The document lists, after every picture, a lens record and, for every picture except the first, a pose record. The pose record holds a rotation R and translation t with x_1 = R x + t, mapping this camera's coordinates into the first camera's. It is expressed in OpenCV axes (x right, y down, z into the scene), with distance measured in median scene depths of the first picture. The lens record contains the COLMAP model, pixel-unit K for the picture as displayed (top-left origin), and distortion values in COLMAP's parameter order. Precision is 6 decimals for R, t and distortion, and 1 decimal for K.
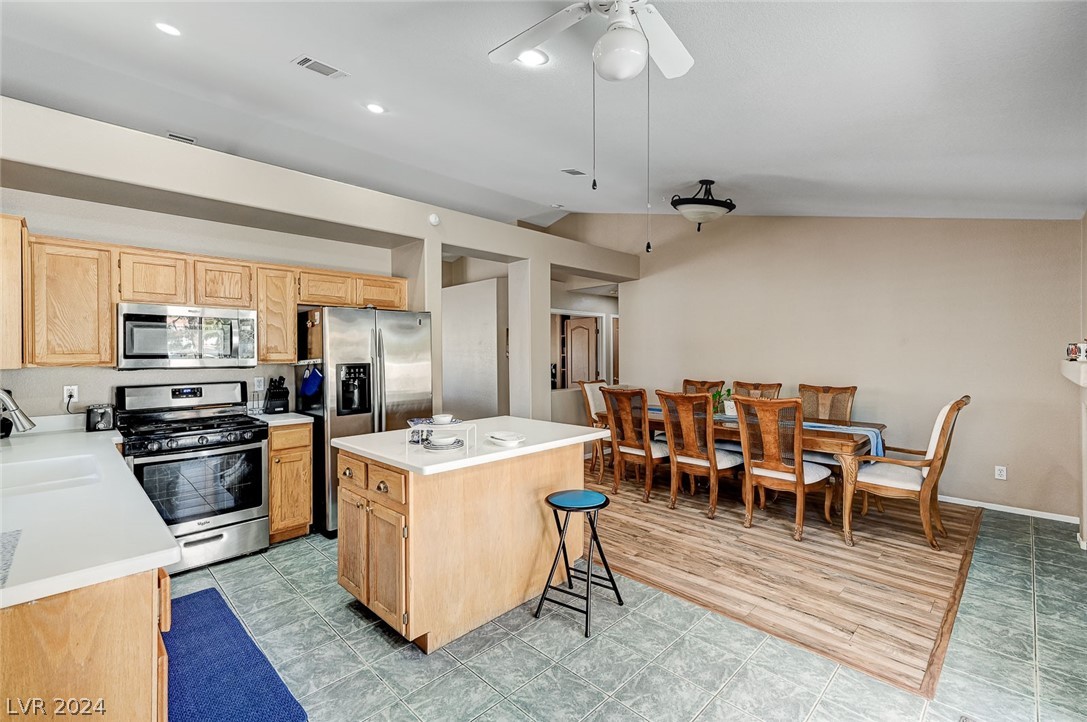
lens RADIAL K [[481.8, 0, 533.7], [0, 481.8, 356.1], [0, 0, 1]] dist [0.012292, 0.000424]
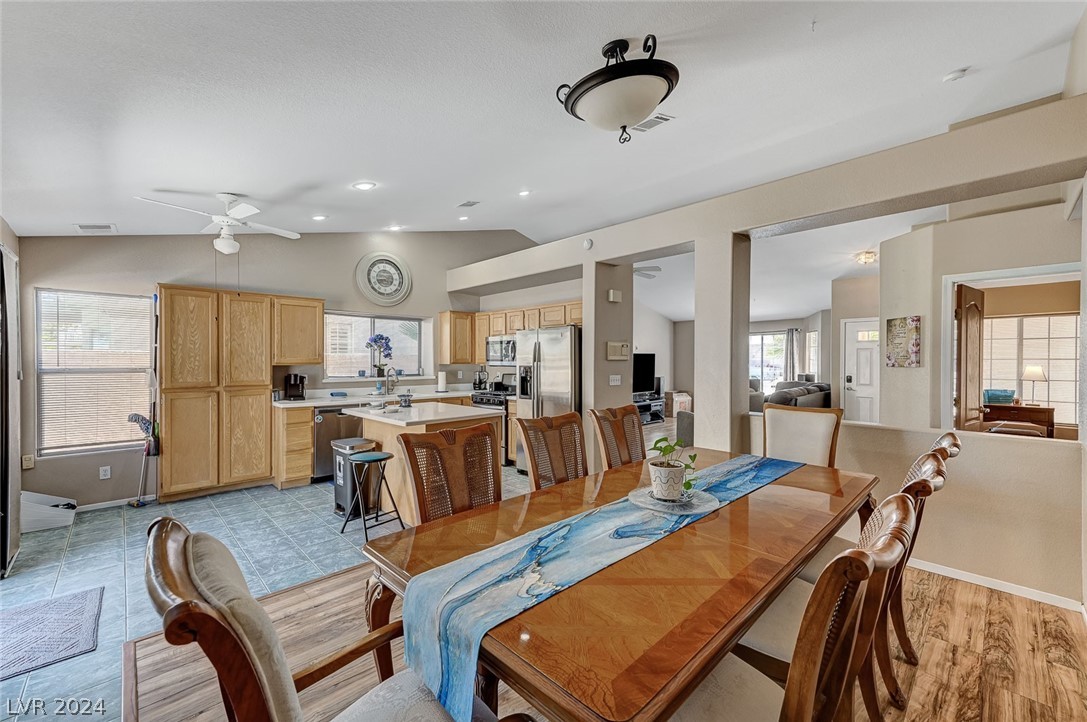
lens RADIAL K [[428.7, 0, 545.2], [0, 428.7, 361.5], [0, 0, 1]] dist [0.018021, -0.000195]
pose [[0.000995, 0.008034, -0.999967, 1.082209], [-0.008095, 0.999935, 0.008026, -0.010827], [0.999967, 0.008086, 0.001060, 1.163436]]
